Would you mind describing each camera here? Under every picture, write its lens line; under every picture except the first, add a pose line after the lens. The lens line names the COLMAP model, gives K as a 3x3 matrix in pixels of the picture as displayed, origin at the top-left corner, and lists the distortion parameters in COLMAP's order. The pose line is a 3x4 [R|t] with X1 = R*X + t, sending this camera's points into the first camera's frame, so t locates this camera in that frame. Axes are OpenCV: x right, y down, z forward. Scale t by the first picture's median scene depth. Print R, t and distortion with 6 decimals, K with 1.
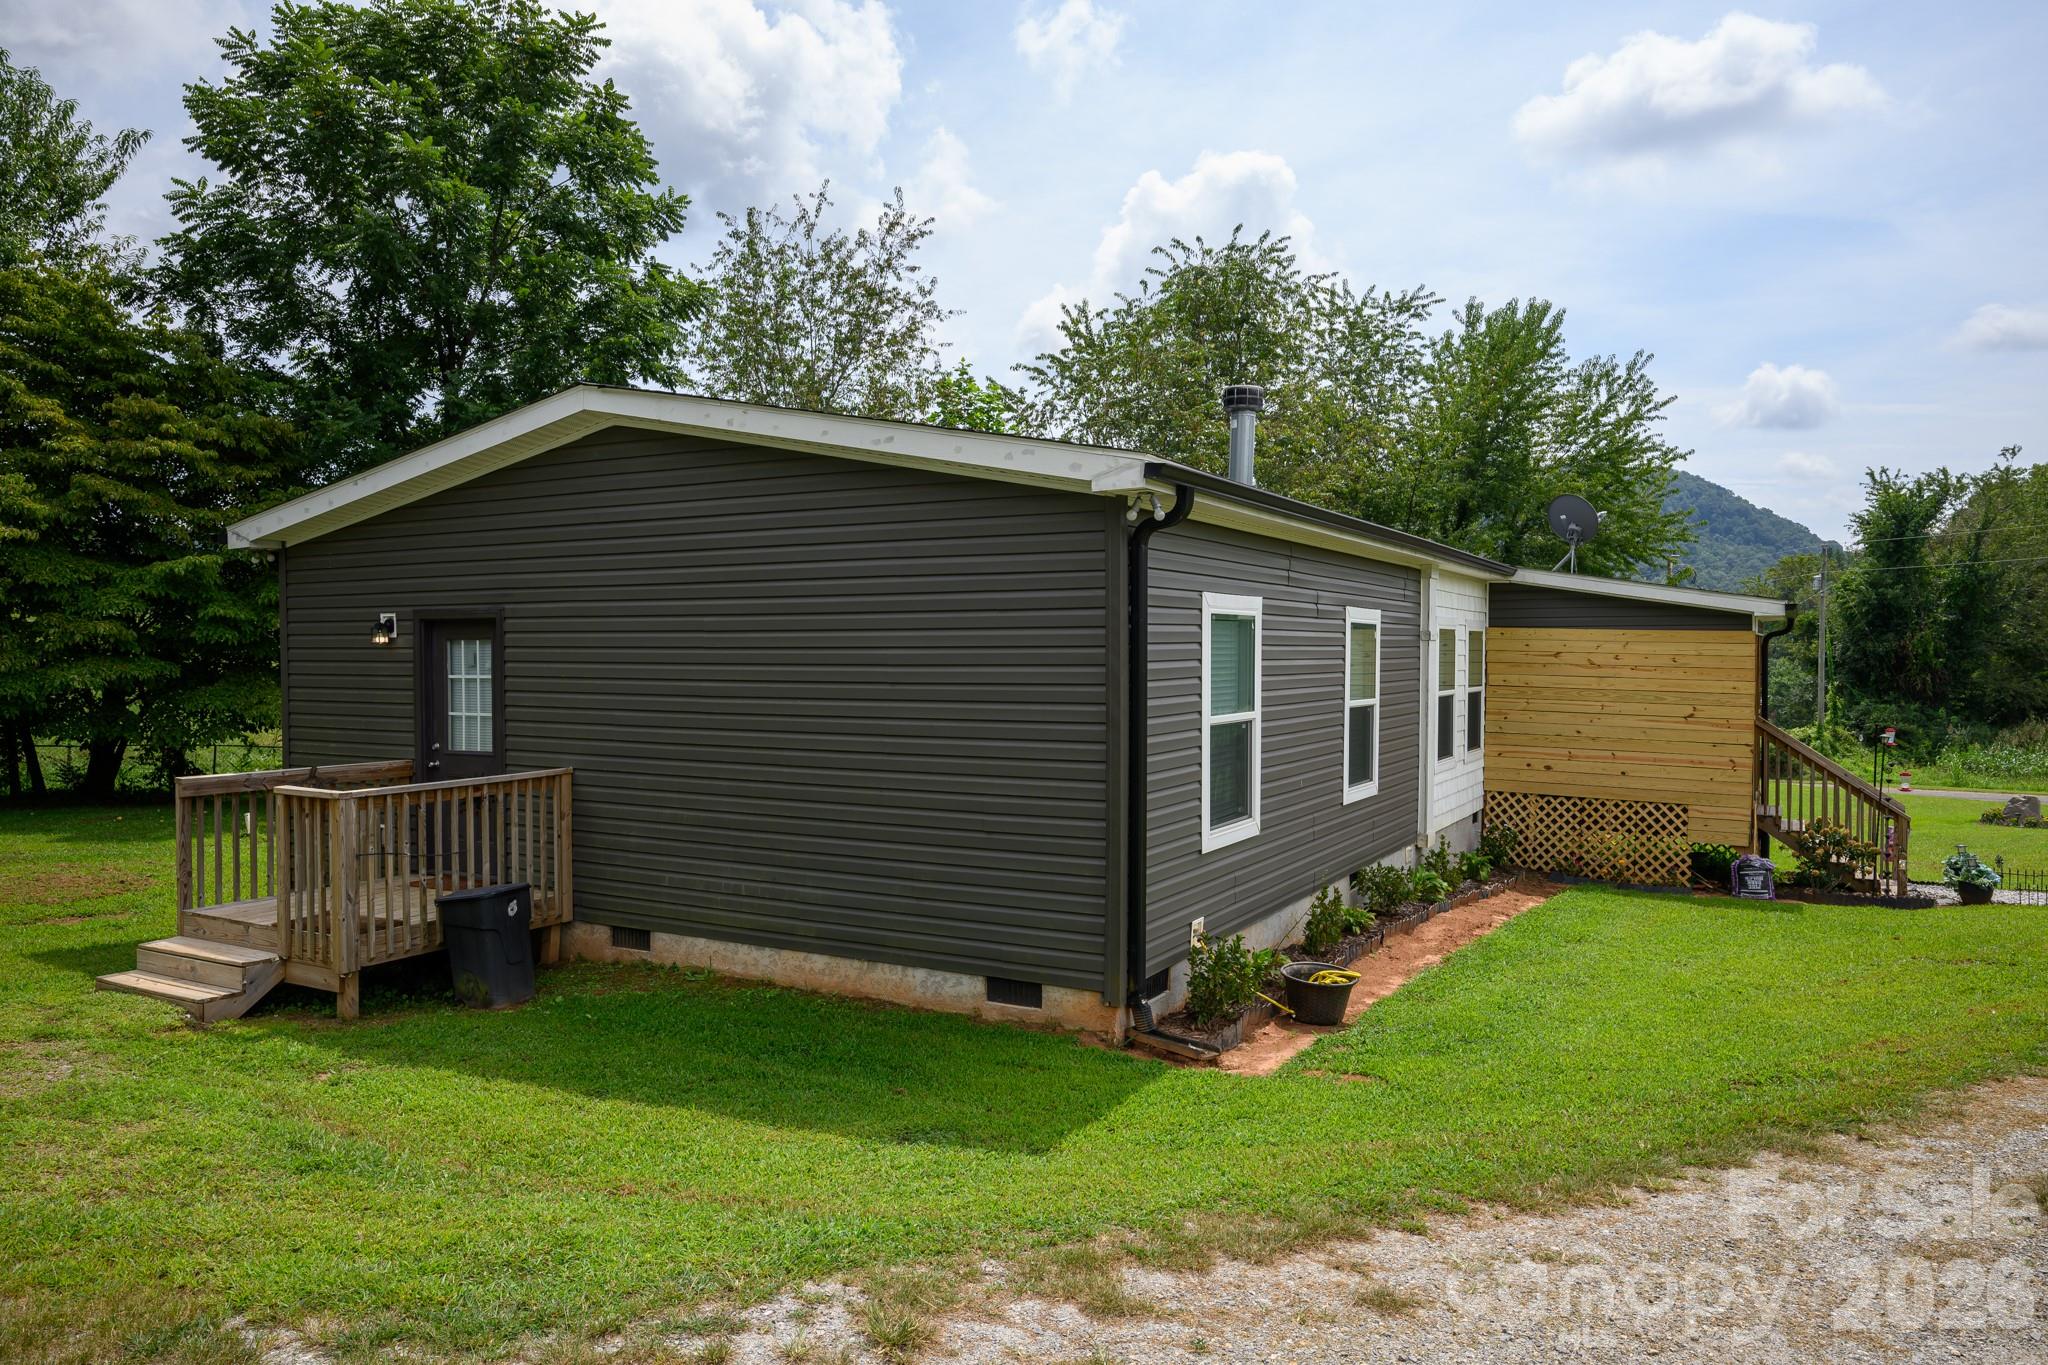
lens RADIAL K [[1370.0, 0, 1031.6], [0, 1370.0, 684.8], [0, 0, 1]] dist [-0.010609, 0.019724]
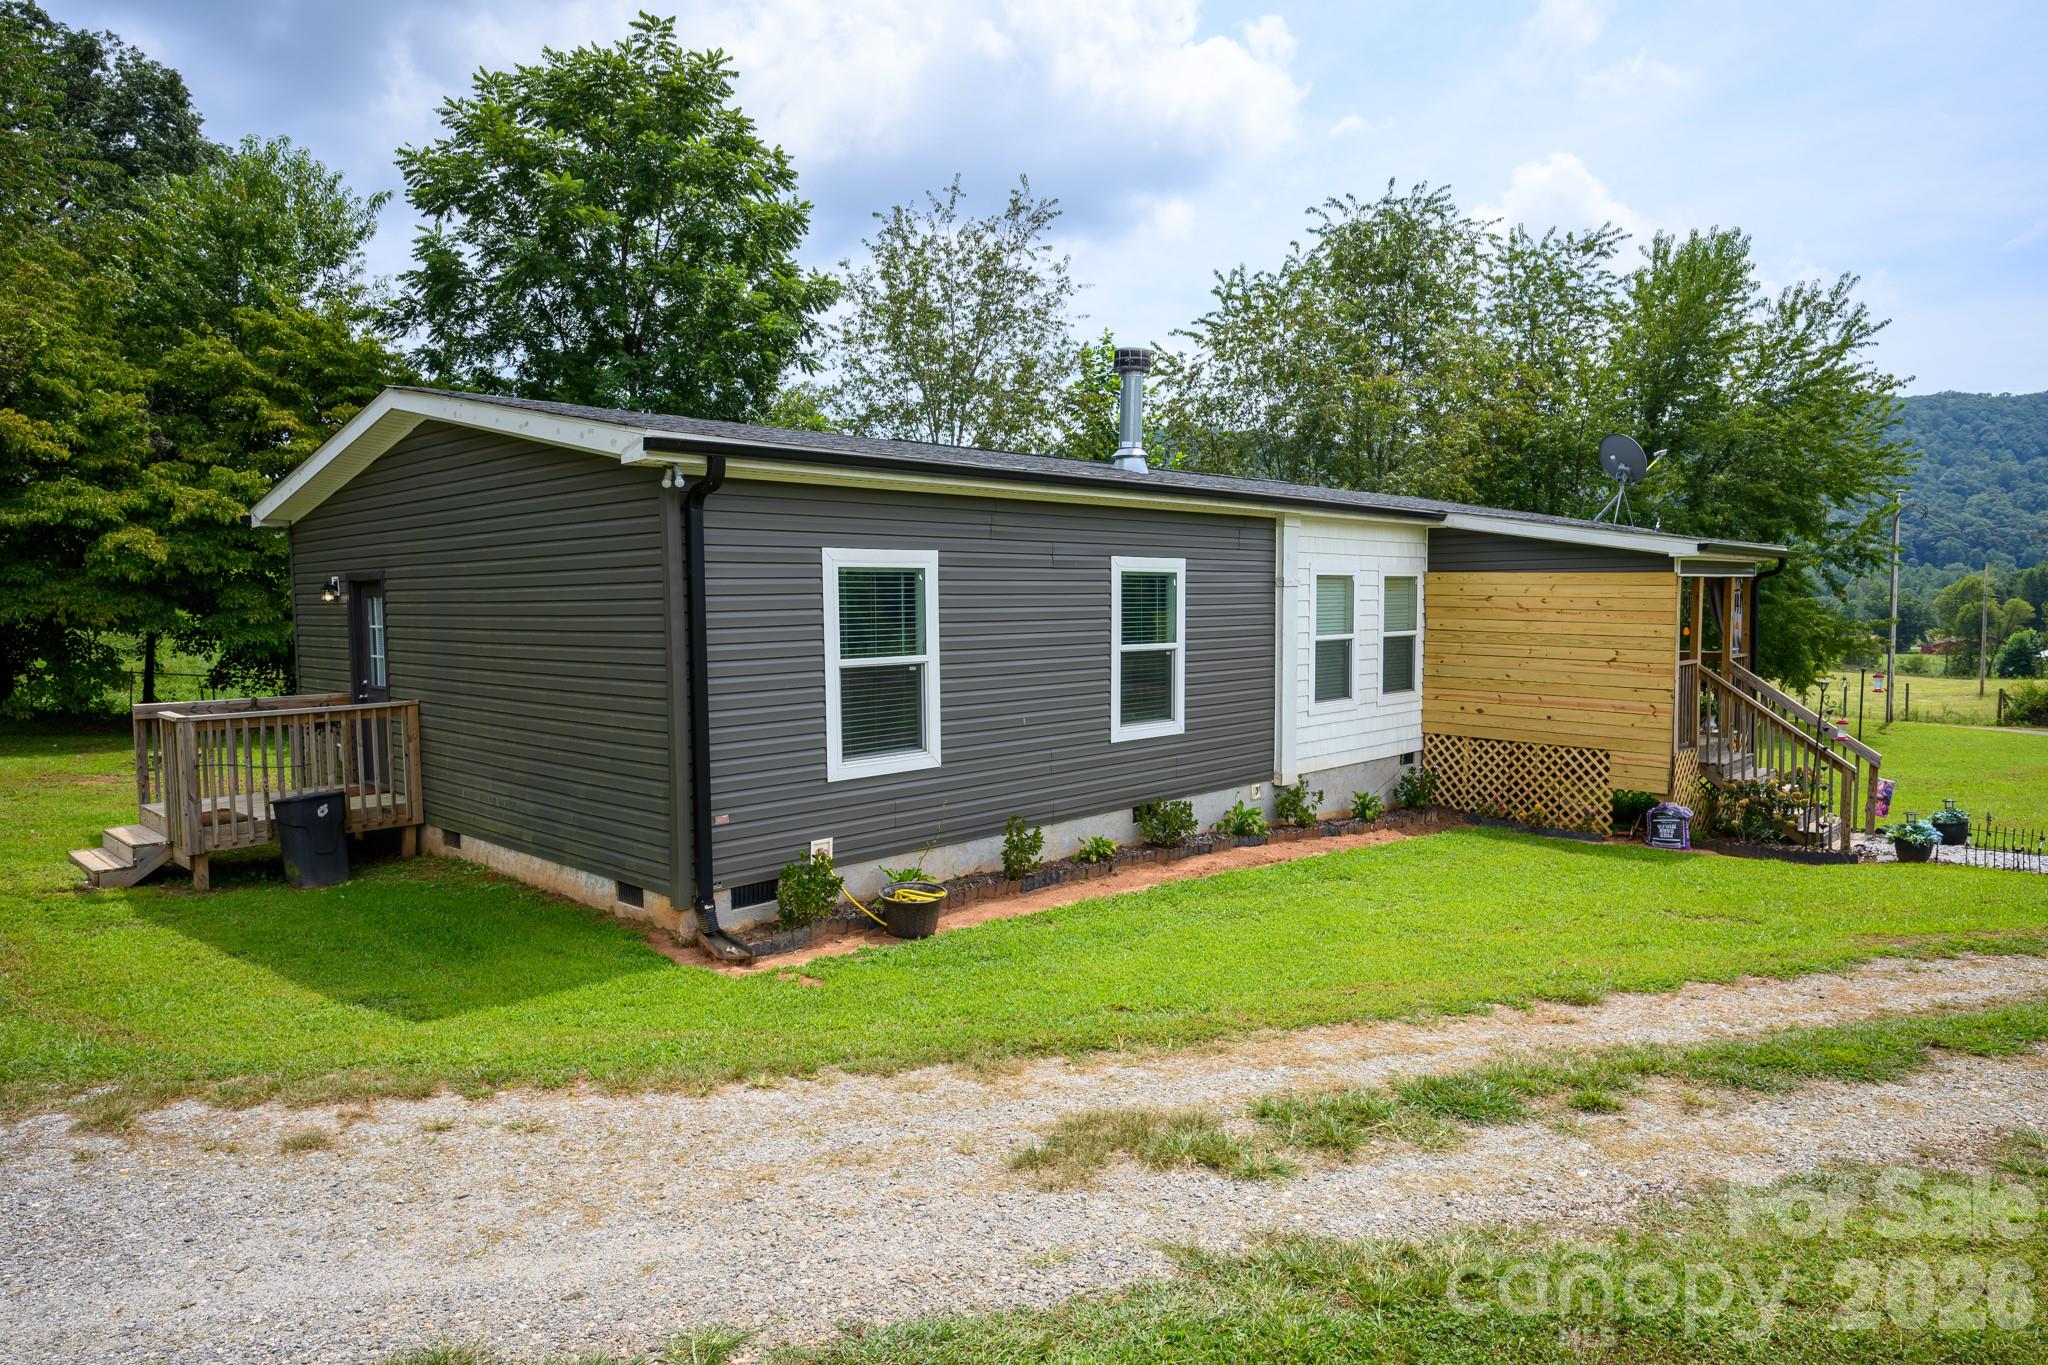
lens RADIAL K [[1255.5, 0, 1024.2], [0, 1255.5, 686.1], [0, 0, 1]] dist [-0.011917, 0.008016]
pose [[0.969145, 0.007203, -0.246386, 0.276551], [0.003902, 0.998999, 0.044552, -0.000191], [0.246460, -0.044139, 0.968147, 0.024504]]
